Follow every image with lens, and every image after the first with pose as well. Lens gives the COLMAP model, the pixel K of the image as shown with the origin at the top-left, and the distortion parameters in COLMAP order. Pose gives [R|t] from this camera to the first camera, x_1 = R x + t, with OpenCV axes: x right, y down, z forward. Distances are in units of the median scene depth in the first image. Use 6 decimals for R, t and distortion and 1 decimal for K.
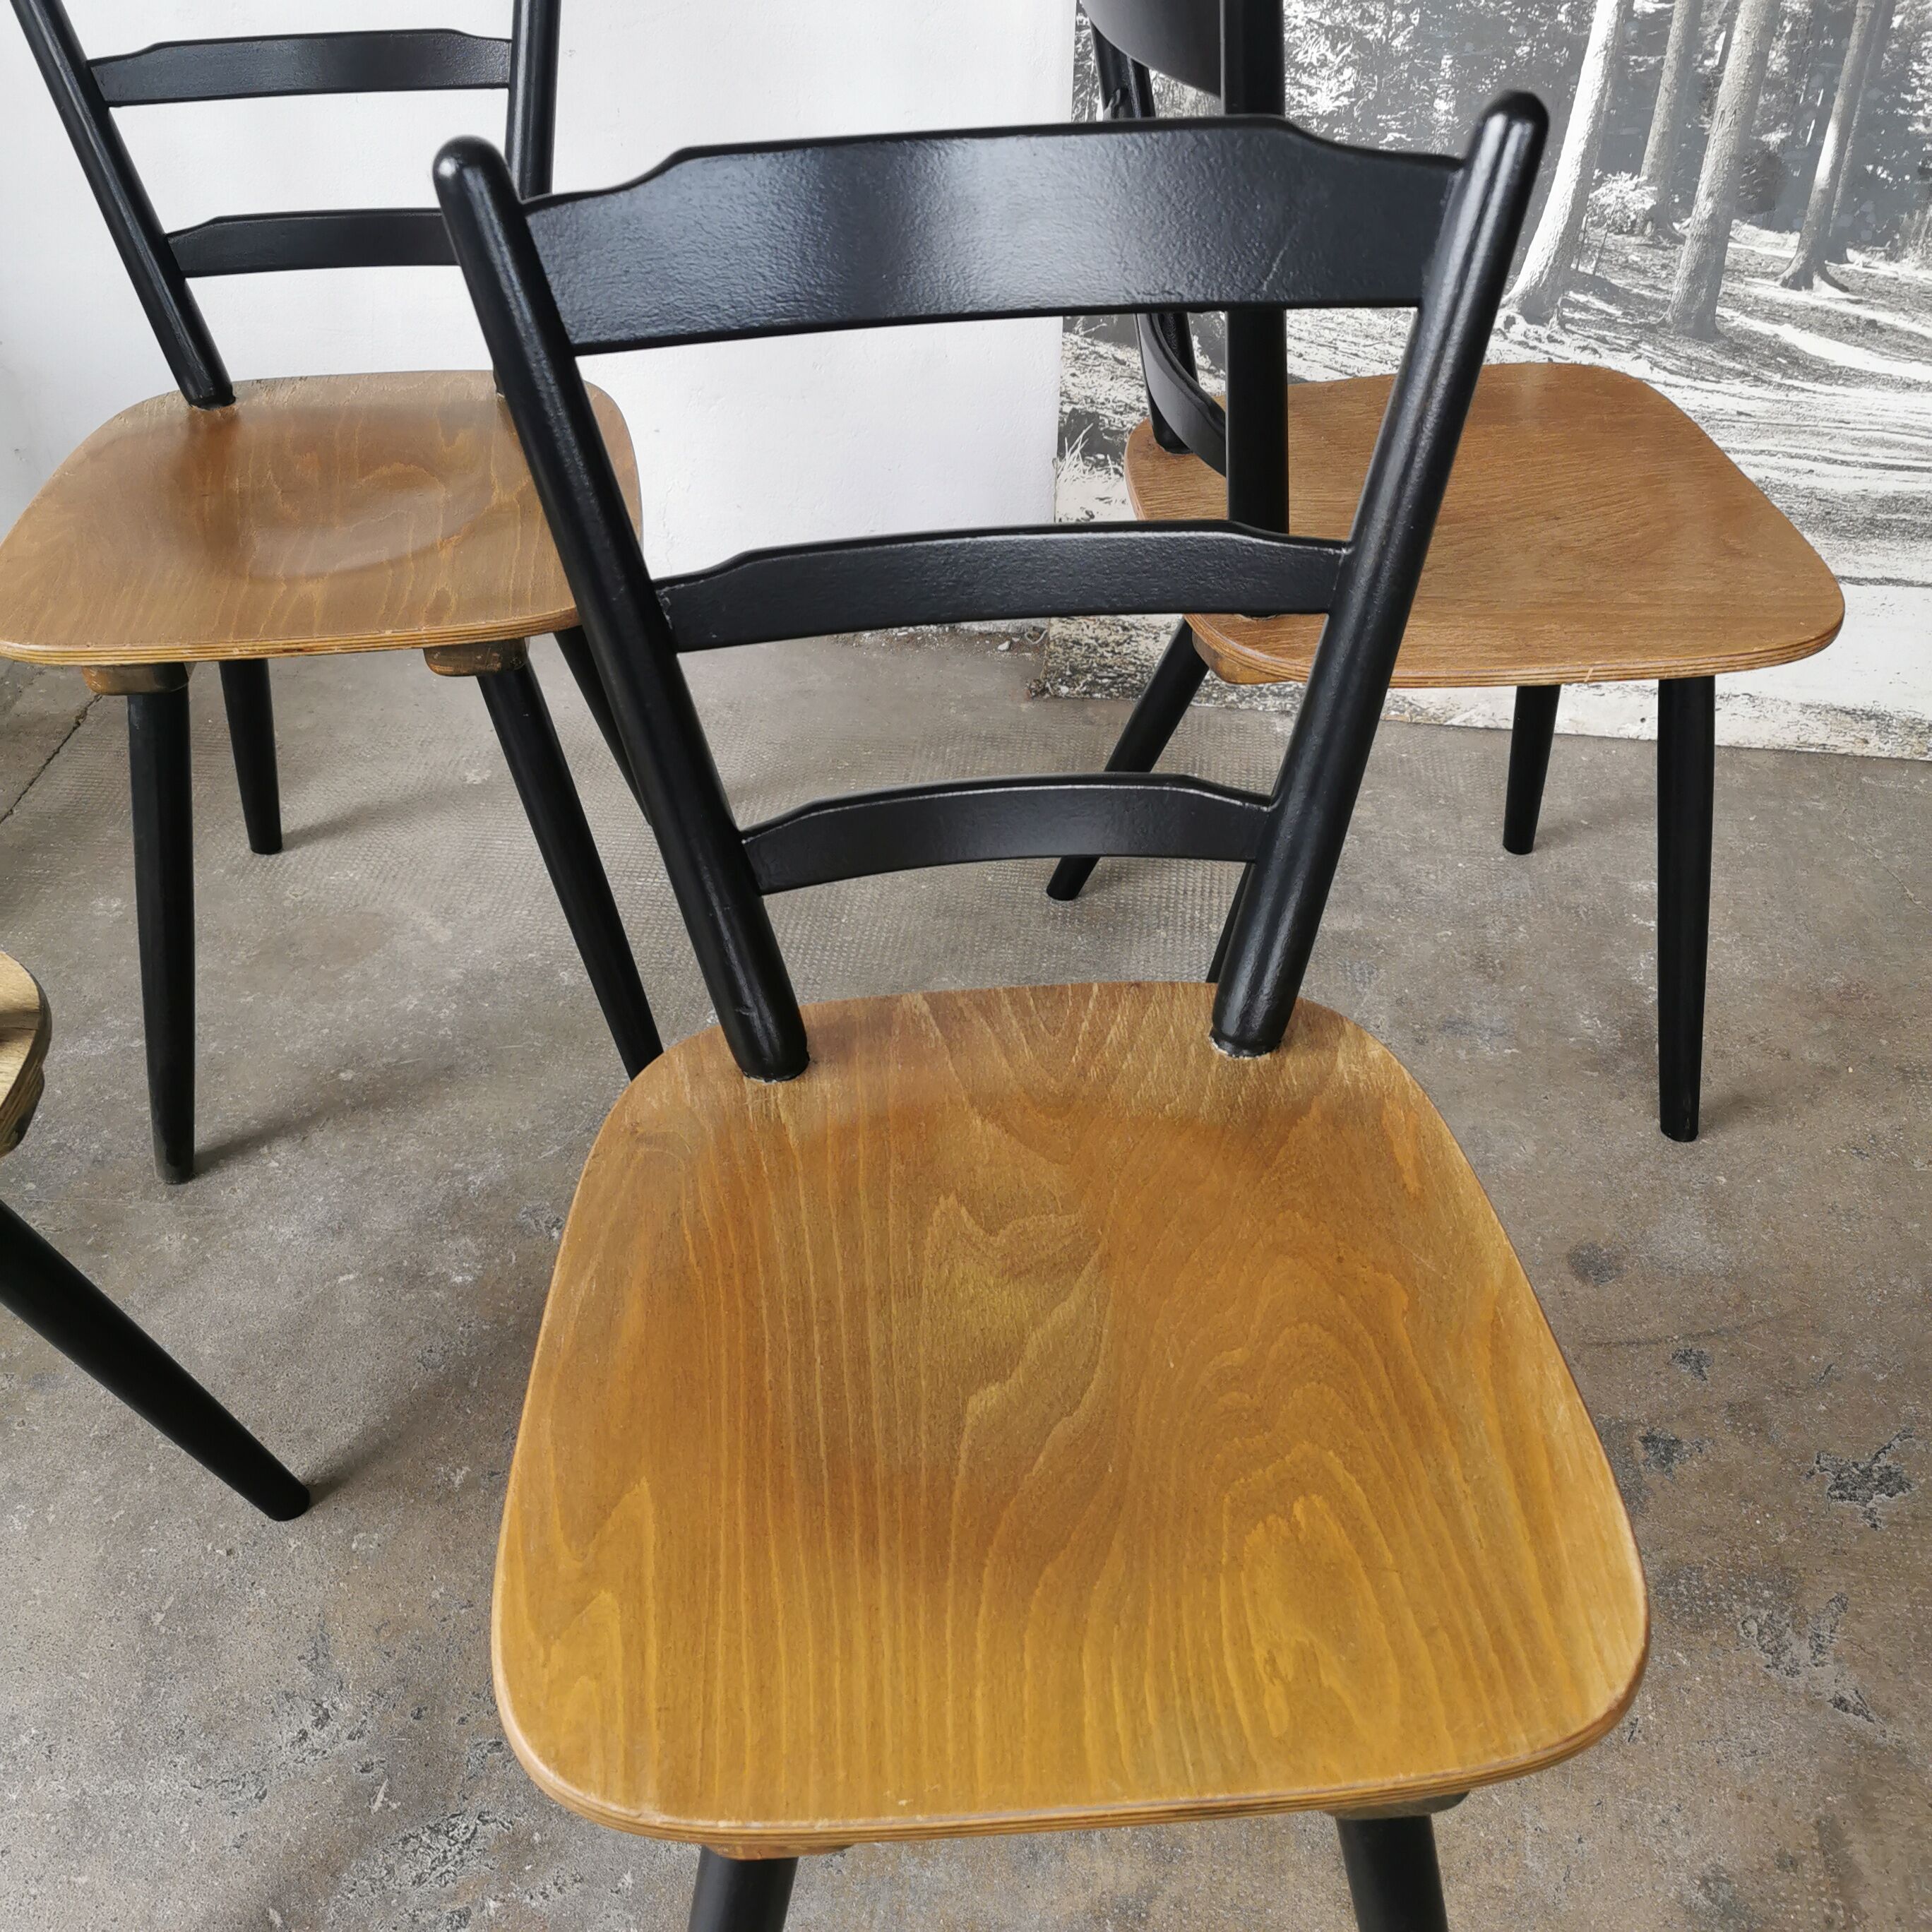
lens RADIAL K [[2003.3, 0, 965.2], [0, 2003.3, 965.8], [0, 0, 1]] dist [0.030191, 0.000000]
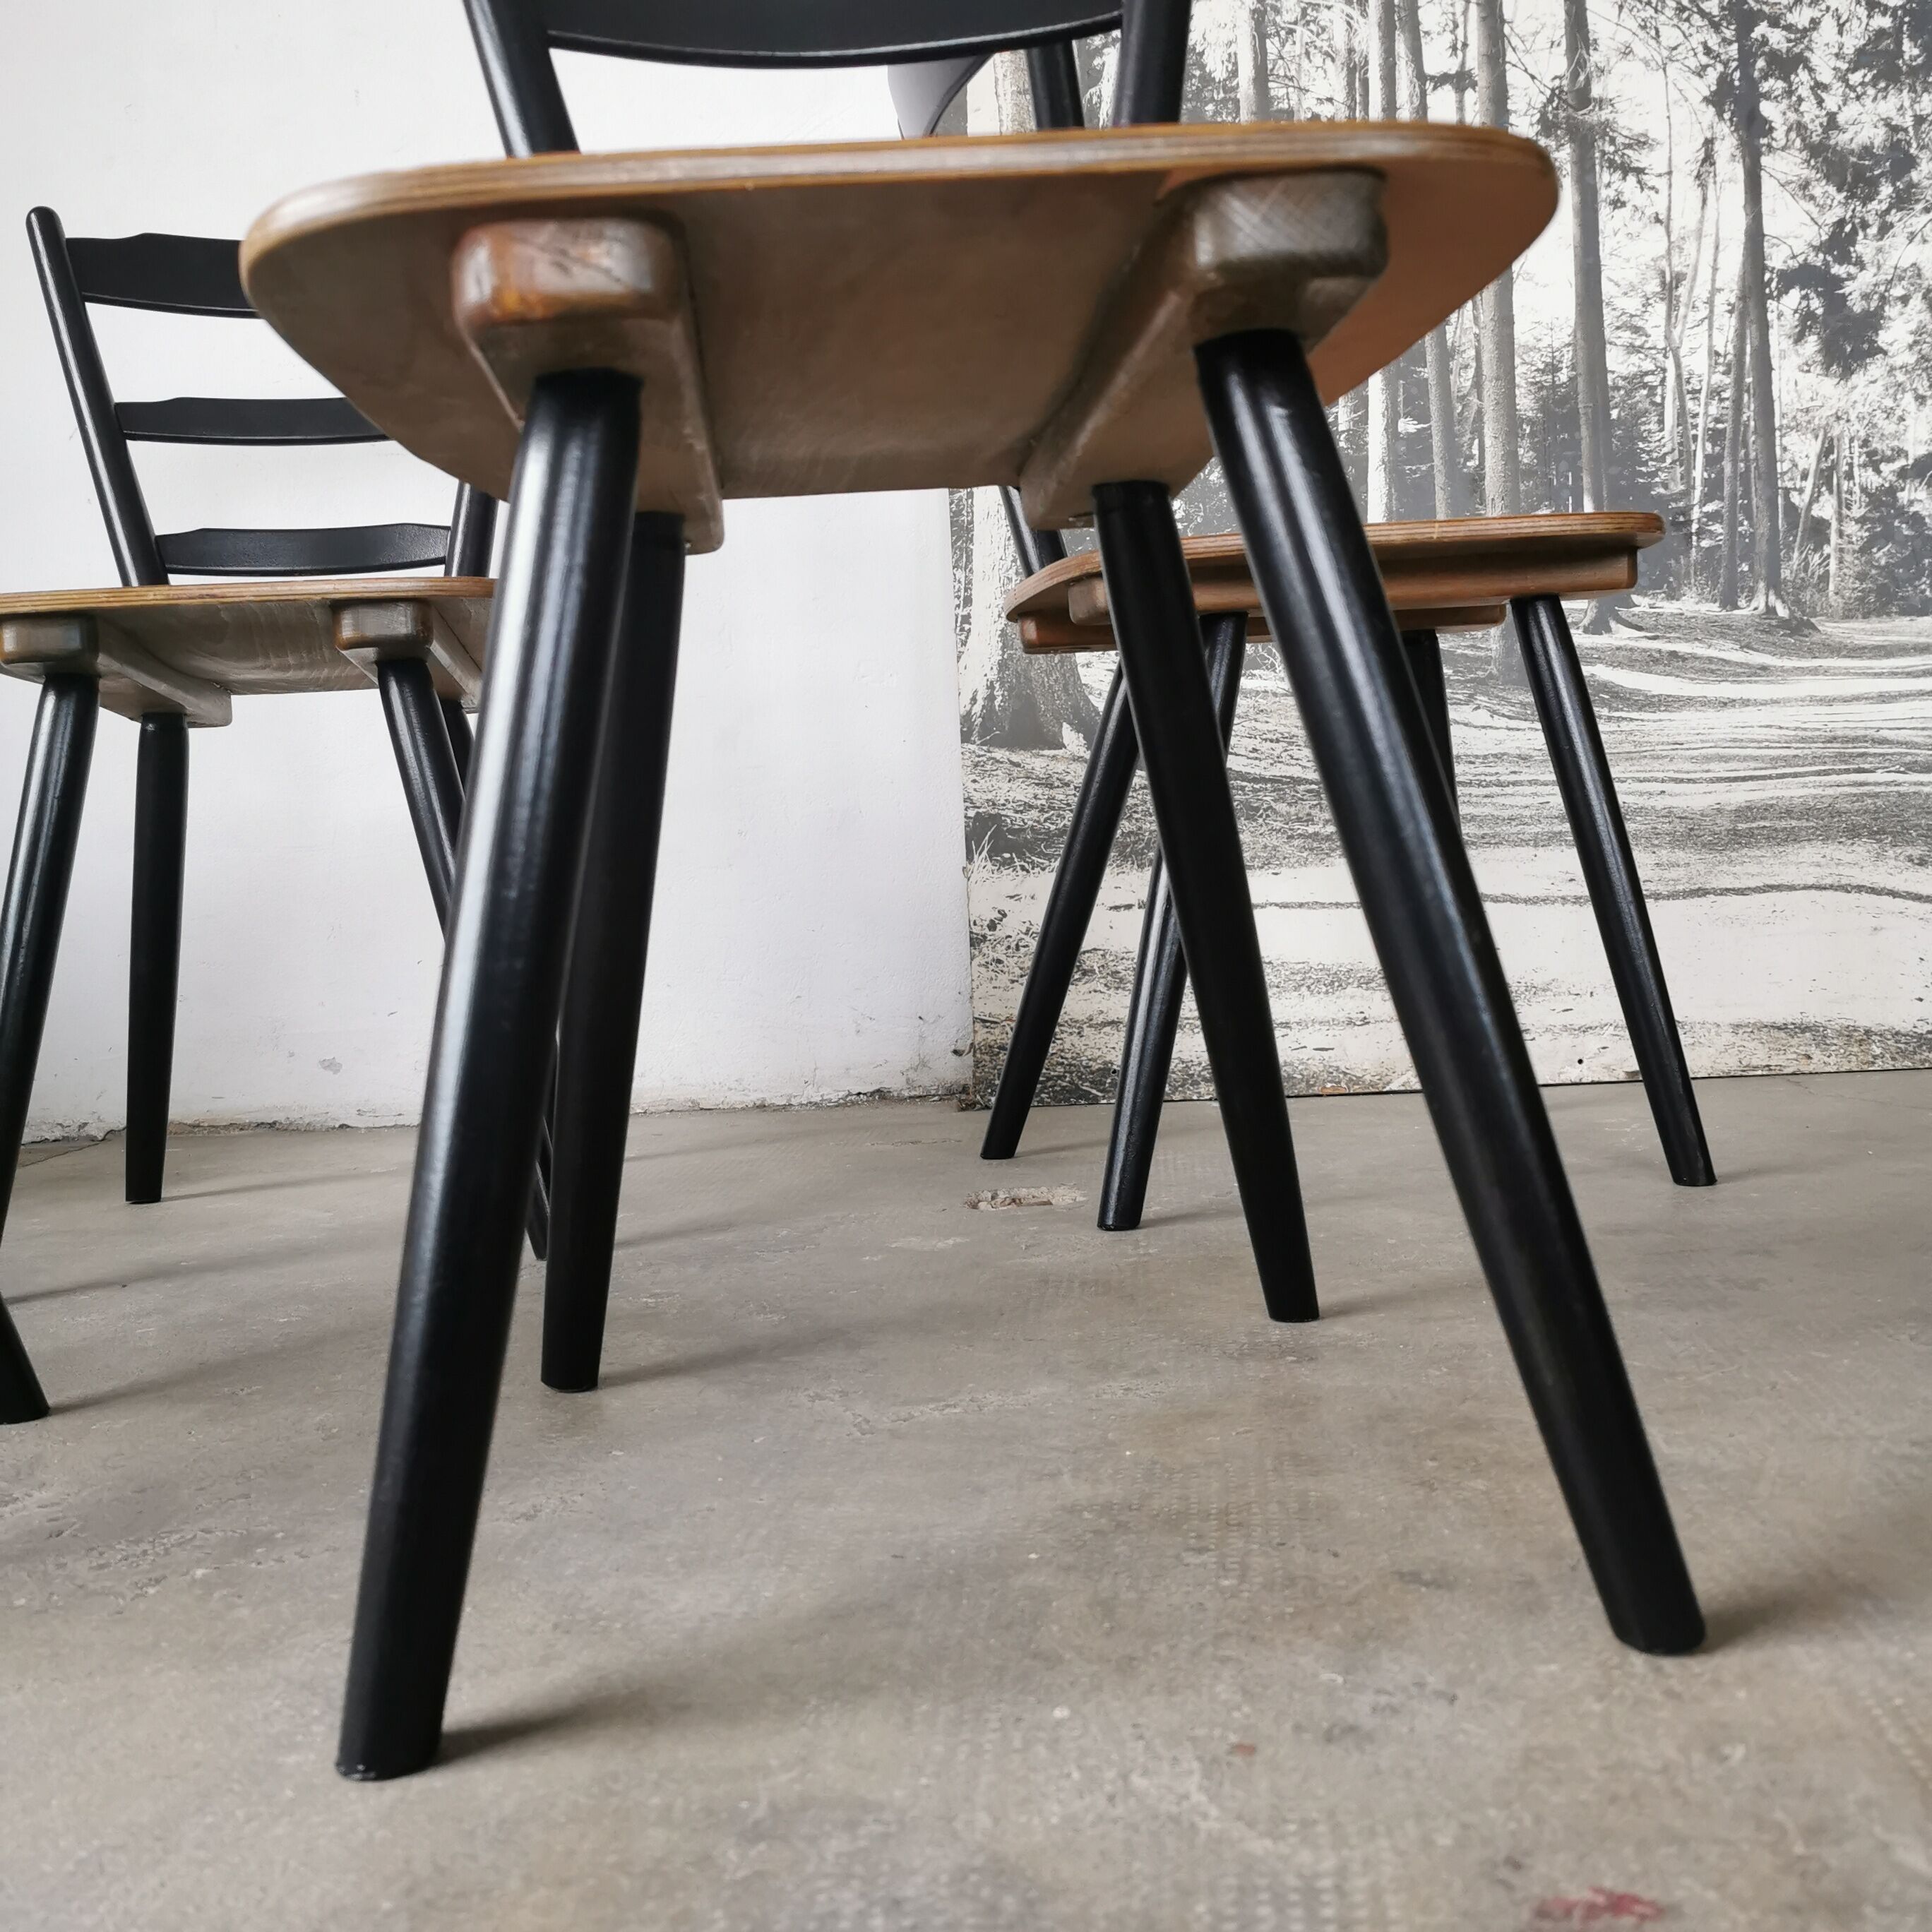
lens RADIAL K [[2003.3, 0, 966.6], [0, 2003.3, 964.1], [0, 0, 1]] dist [0.030191, 0.000000]
pose [[0.997744, -0.061007, 0.028030, 0.014201], [0.065505, 0.793049, -0.605626, 0.471341], [0.014718, 0.606095, 0.795256, 0.207818]]
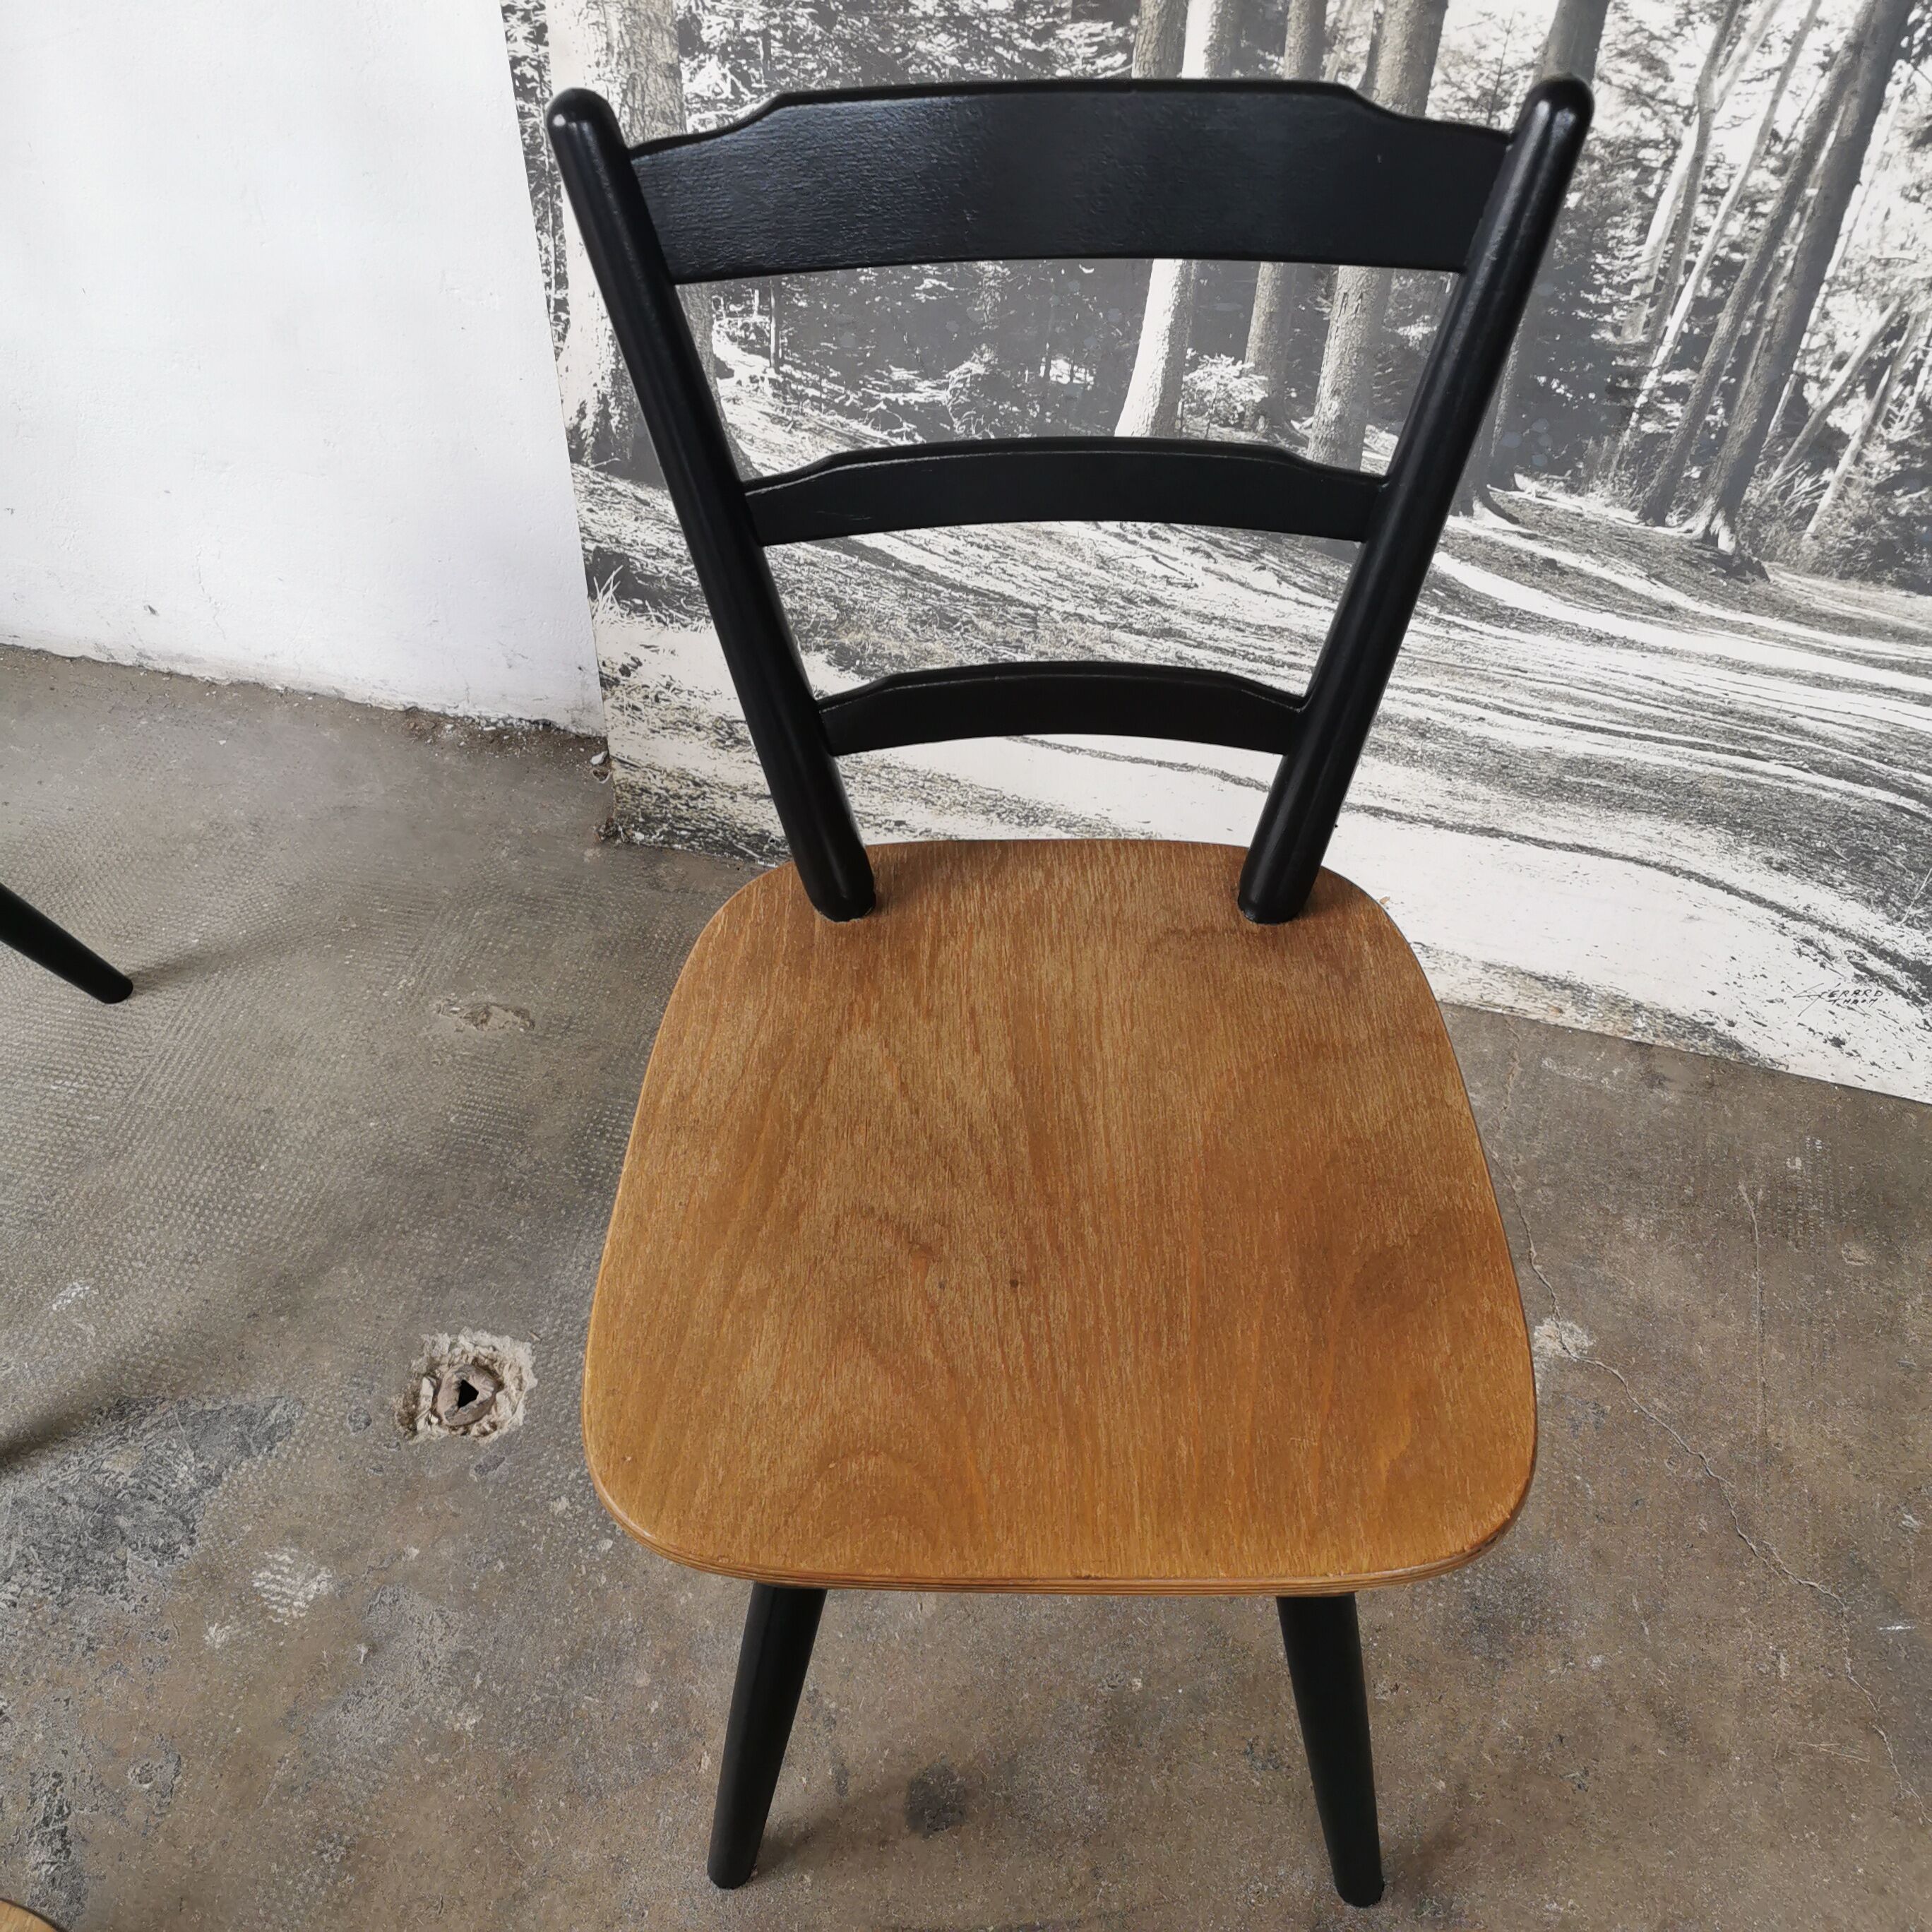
lens RADIAL K [[2003.3, 0, 971.8], [0, 2003.3, 968.1], [0, 0, 1]] dist [0.030191, 0.000000]
pose [[0.992741, 0.090535, -0.079172, 0.305090], [-0.074866, 0.980383, 0.182332, -0.290124], [0.094127, -0.175081, 0.980044, 0.202854]]
